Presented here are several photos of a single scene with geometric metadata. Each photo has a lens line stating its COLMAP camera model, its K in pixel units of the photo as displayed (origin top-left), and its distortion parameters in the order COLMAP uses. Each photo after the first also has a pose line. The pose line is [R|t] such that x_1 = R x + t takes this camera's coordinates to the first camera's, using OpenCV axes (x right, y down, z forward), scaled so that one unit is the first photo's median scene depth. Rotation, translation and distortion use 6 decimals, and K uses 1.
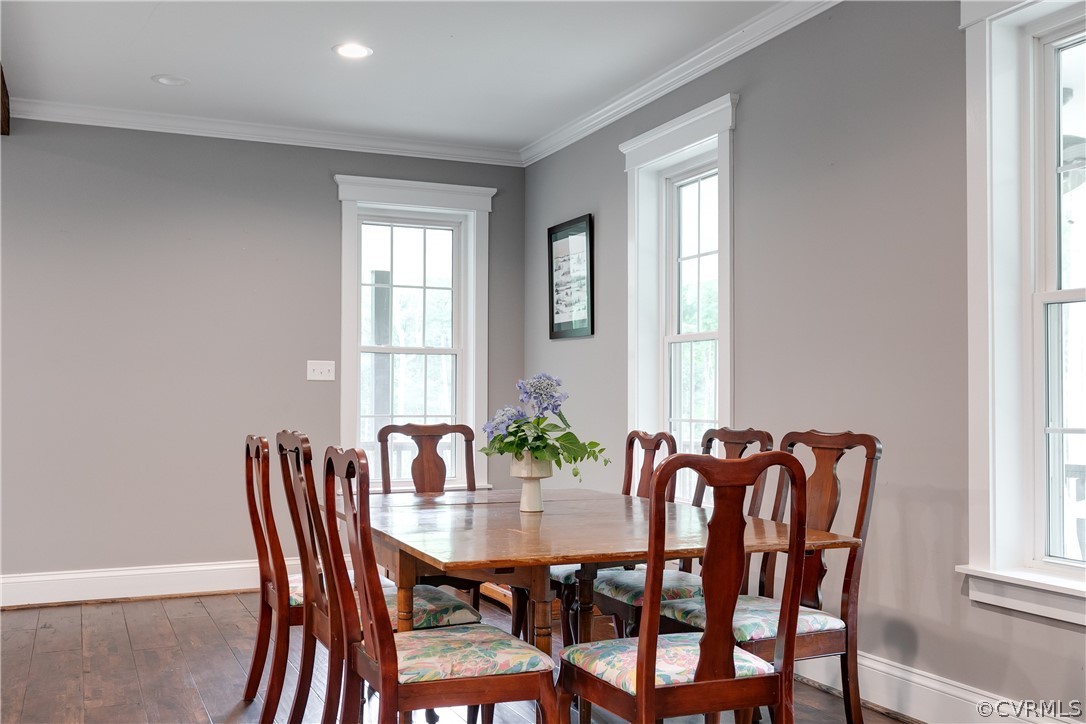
lens RADIAL K [[1077.4, 0, 543.7], [0, 1077.4, 365.4], [0, 0, 1]] dist [0.017089, 0.000000]
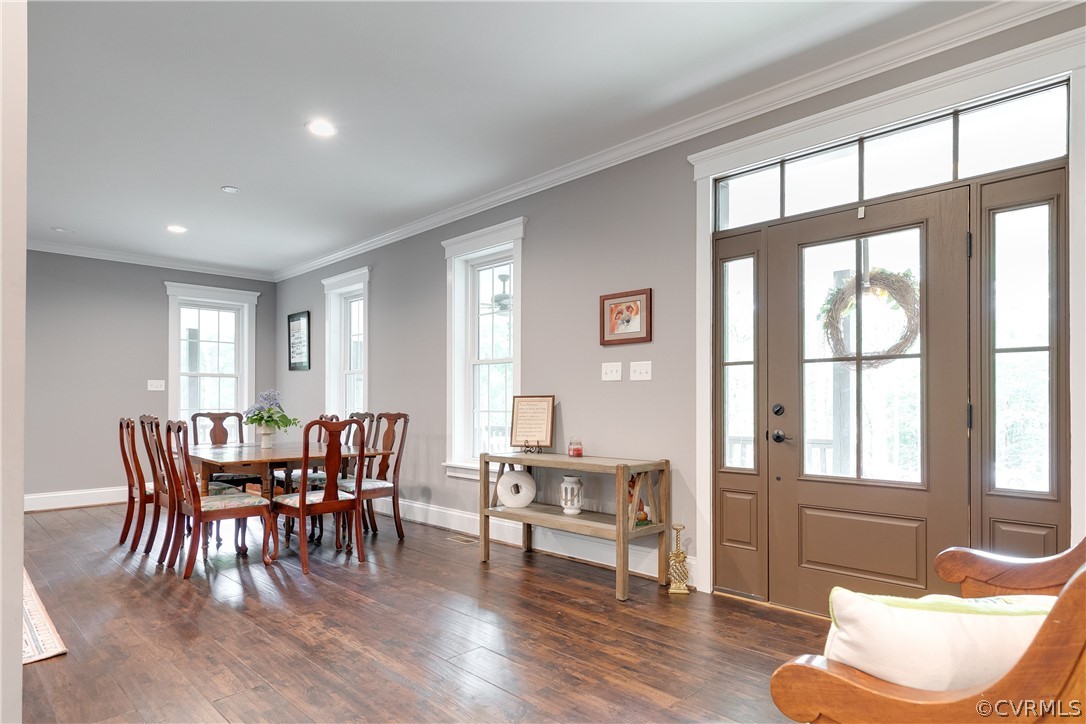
lens RADIAL K [[645.6, 0, 563.3], [0, 645.6, 396.7], [0, 0, 1]] dist [0.006287, 0.001475]
pose [[0.932315, -0.000713, 0.361646, 0.080984], [-0.009116, 0.999634, 0.025470, -0.018343], [-0.361532, -0.027043, 0.931967, -0.535292]]
